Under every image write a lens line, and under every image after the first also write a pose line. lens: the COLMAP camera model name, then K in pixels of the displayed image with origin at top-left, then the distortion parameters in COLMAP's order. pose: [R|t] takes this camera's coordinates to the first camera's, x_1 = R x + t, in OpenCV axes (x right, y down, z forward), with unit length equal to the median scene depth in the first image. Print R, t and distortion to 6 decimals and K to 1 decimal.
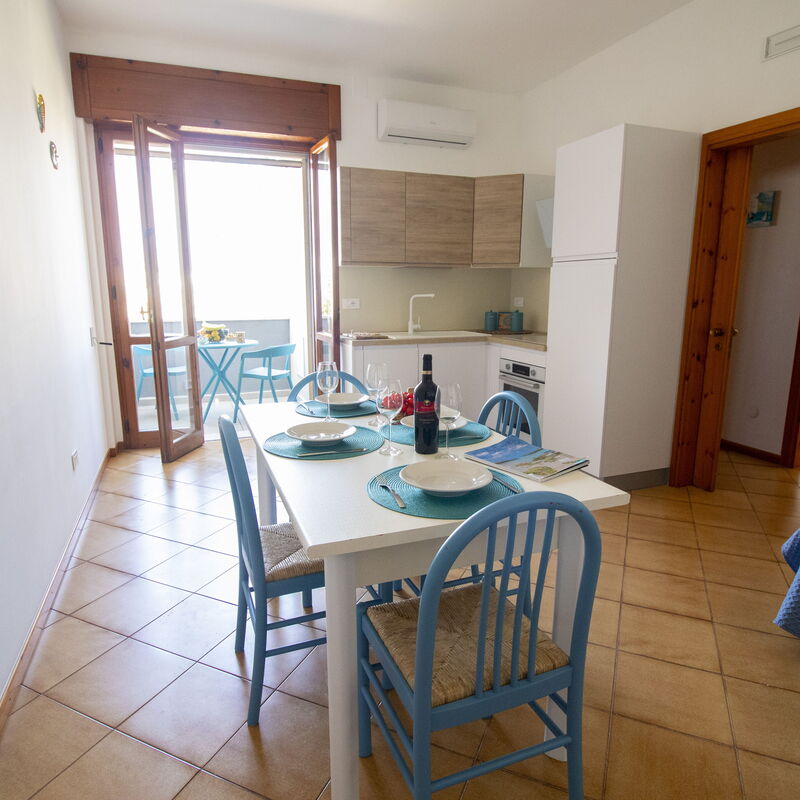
lens RADIAL K [[556.5, 0, 400.6], [0, 556.5, 392.9], [0, 0, 1]] dist [0.008400, -0.019190]
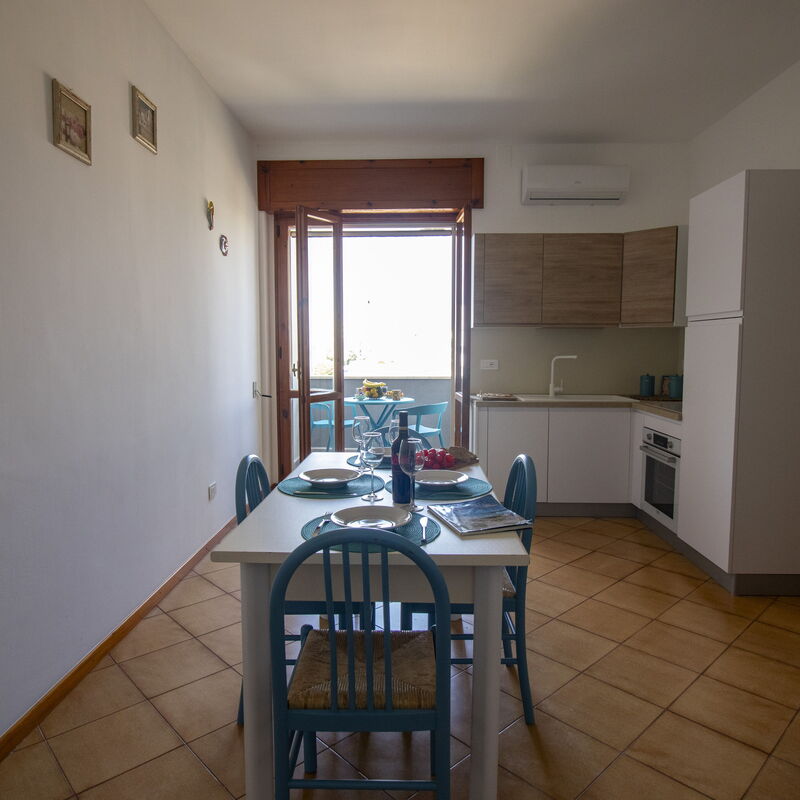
lens RADIAL K [[595.5, 0, 398.7], [0, 595.5, 393.1], [0, 0, 1]] dist [0.002010, -0.006602]
pose [[0.922656, 0.030354, -0.384427, 0.187088], [-0.071896, 0.992958, -0.094153, 0.002192], [0.378862, 0.114510, 0.918341, -0.035165]]
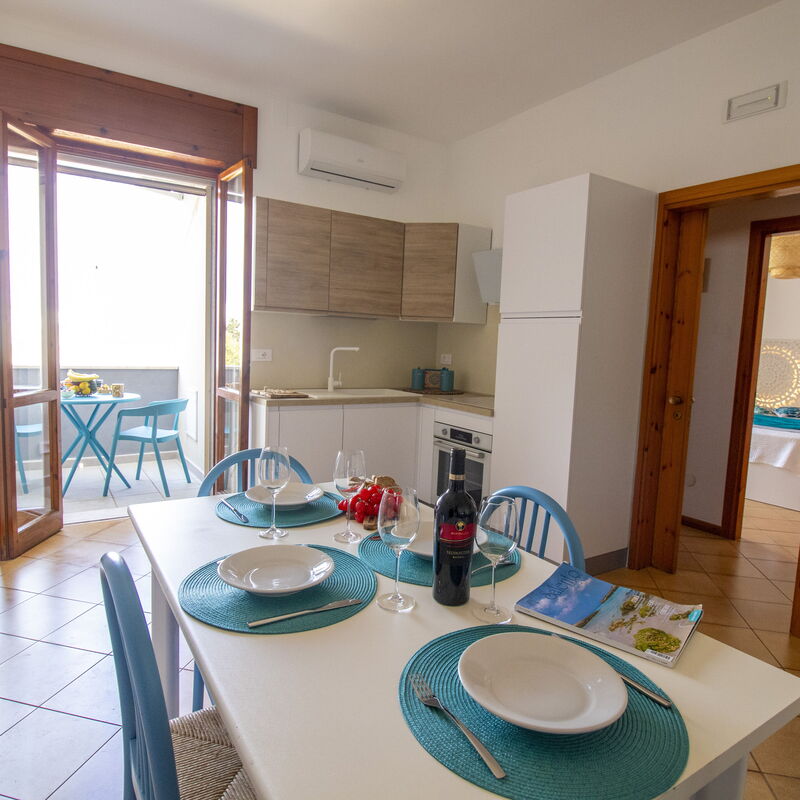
lens RADIAL K [[556.5, 0, 400.6], [0, 556.5, 392.9], [0, 0, 1]] dist [0.008400, -0.019190]
pose [[0.979114, 0.019536, 0.202372, -0.056799], [-0.001247, 0.995931, -0.090110, -0.028606], [-0.203309, 0.087975, 0.975154, 0.142727]]
